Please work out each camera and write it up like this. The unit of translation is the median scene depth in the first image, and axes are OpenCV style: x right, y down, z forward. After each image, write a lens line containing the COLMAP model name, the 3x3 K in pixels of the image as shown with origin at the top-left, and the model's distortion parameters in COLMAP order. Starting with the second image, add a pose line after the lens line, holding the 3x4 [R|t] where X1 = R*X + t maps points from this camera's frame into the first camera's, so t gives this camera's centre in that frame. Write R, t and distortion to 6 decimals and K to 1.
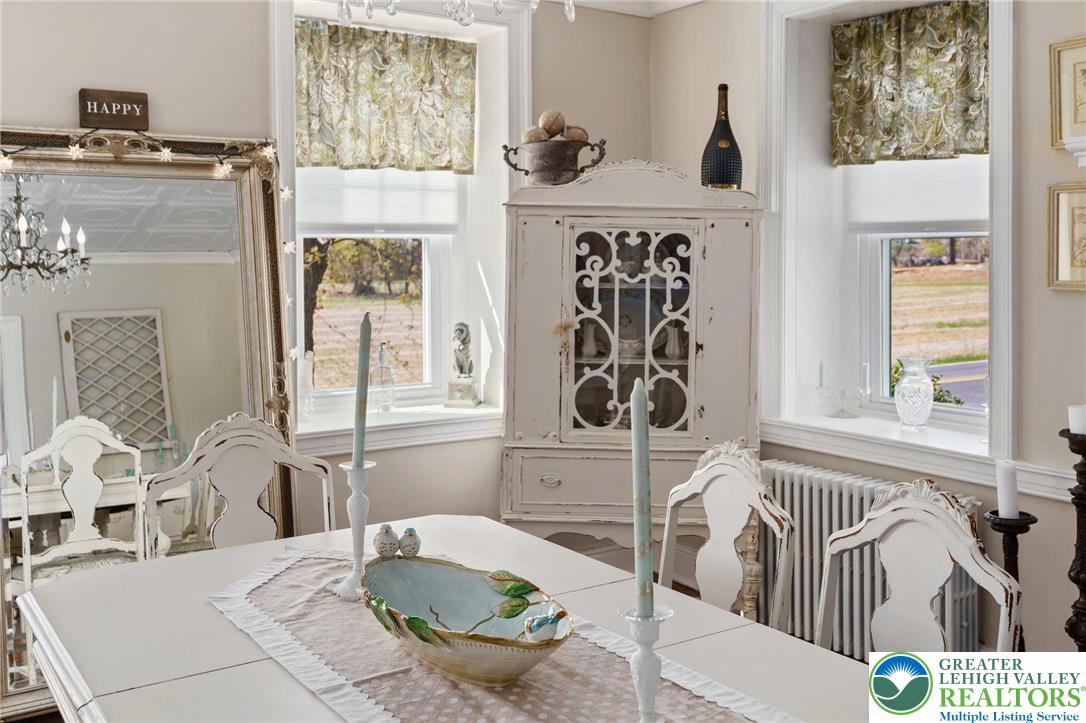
lens RADIAL K [[1069.8, 0, 555.2], [0, 1069.8, 286.9], [0, 0, 1]] dist [0.008934, 0.000000]
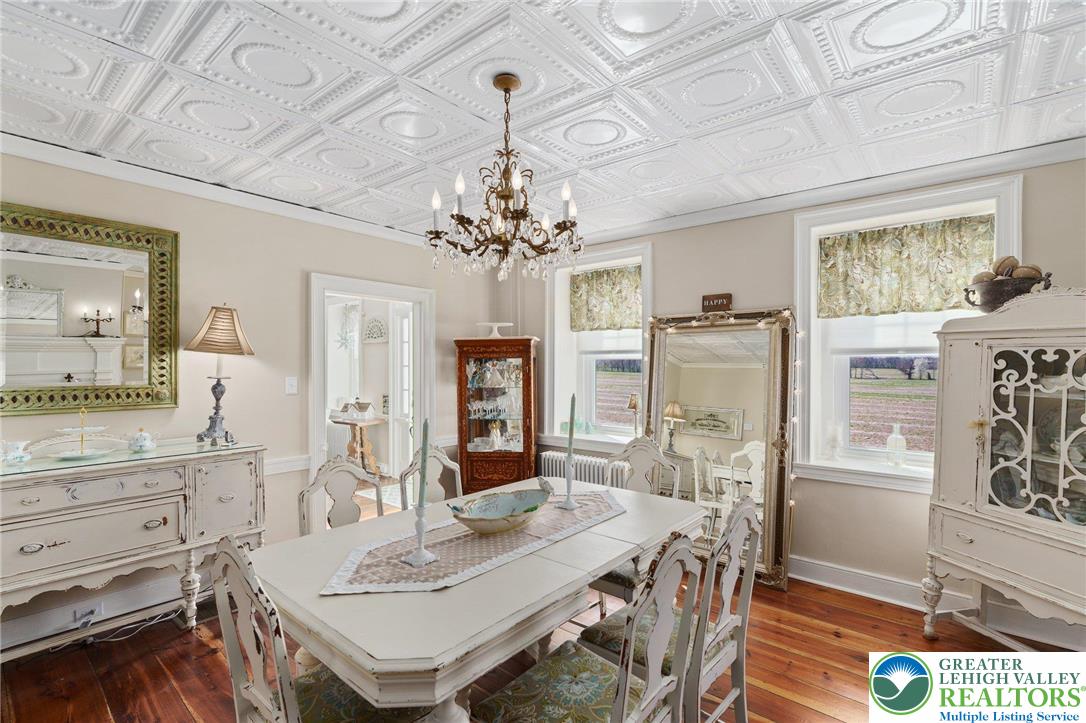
lens RADIAL K [[496.5, 0, 526.6], [0, 496.5, 369.4], [0, 0, 1]] dist [-0.005562, 0.002566]
pose [[0.259225, 0.013924, -0.965716, 0.448121], [-0.027931, 0.999586, 0.006915, -0.017697], [0.965413, 0.025181, 0.259507, 0.305176]]
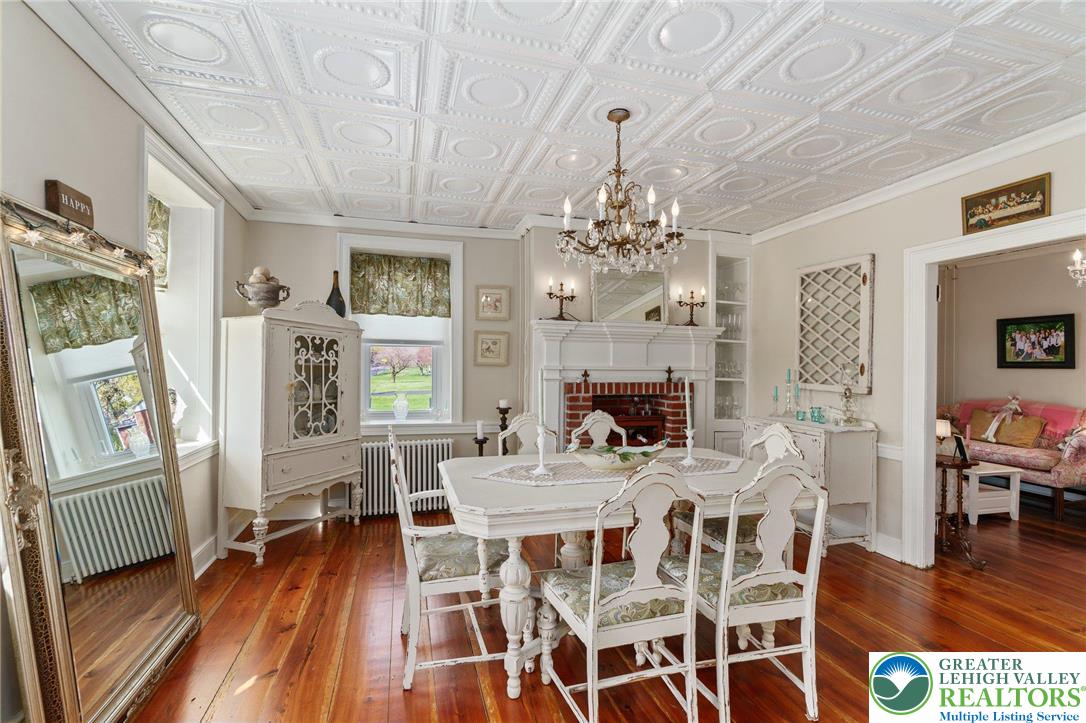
lens RADIAL K [[496.5, 0, 535.1], [0, 496.5, 365.5], [0, 0, 1]] dist [-0.005562, 0.002566]
pose [[0.305873, 0.005415, 0.952057, -0.686636], [0.015451, 0.999824, -0.010651, 0.018180], [-0.951947, 0.017969, 0.305736, 0.328226]]
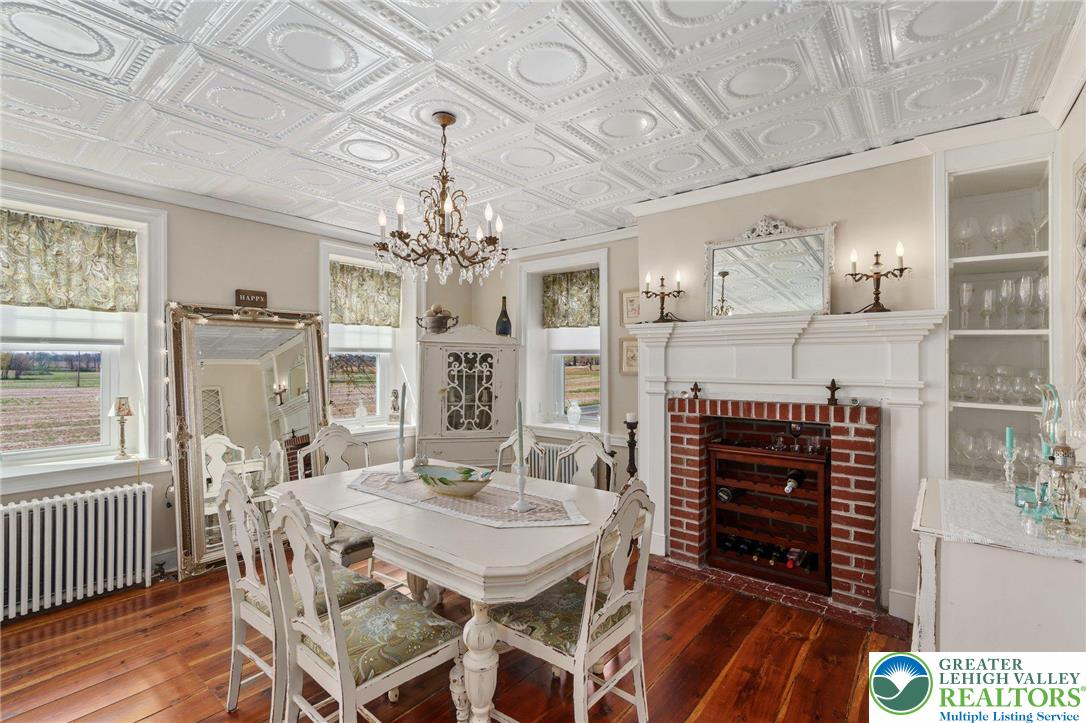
lens RADIAL K [[496.5, 0, 545.4], [0, 496.5, 363.4], [0, 0, 1]] dist [-0.005562, 0.002566]
pose [[0.956197, 0.002299, 0.292714, -0.103937], [0.005111, 0.999686, -0.024549, 0.004509], [-0.292679, 0.024969, 0.955885, -0.188724]]
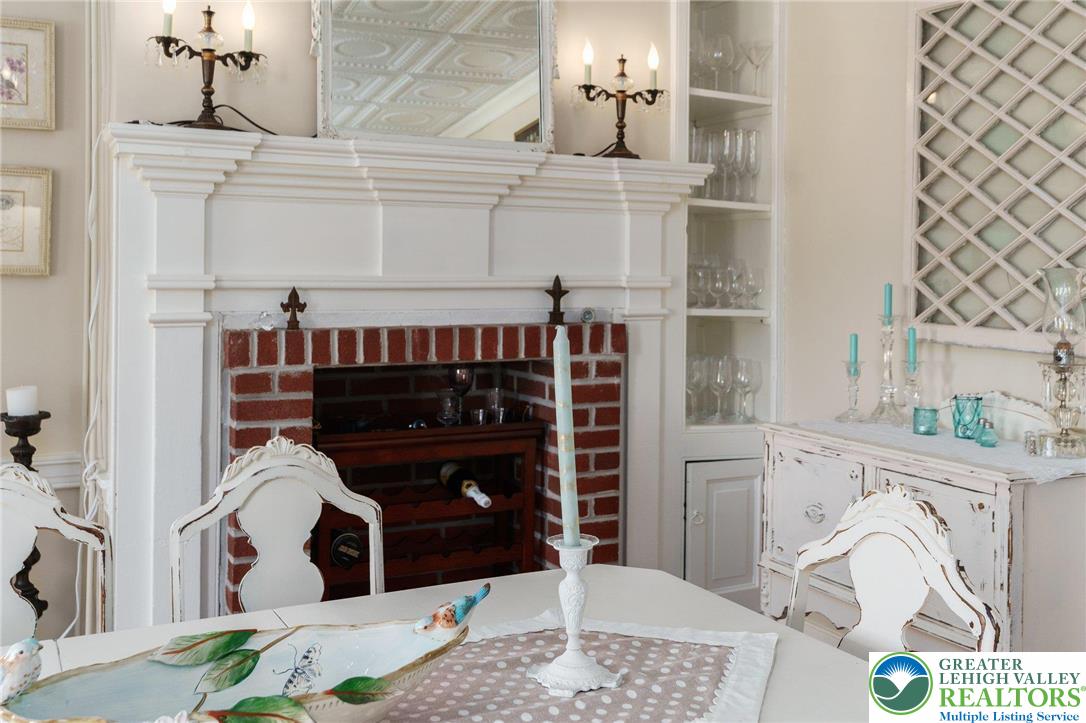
lens RADIAL K [[1073.5, 0, 516.0], [0, 1073.5, 279.3], [0, 0, 1]] dist [0.012830, 0.000000]
pose [[0.130502, -0.003221, 0.991443, -0.329511], [0.019404, 0.999811, 0.000694, 0.013371], [-0.991258, 0.019147, 0.130540, 0.305355]]
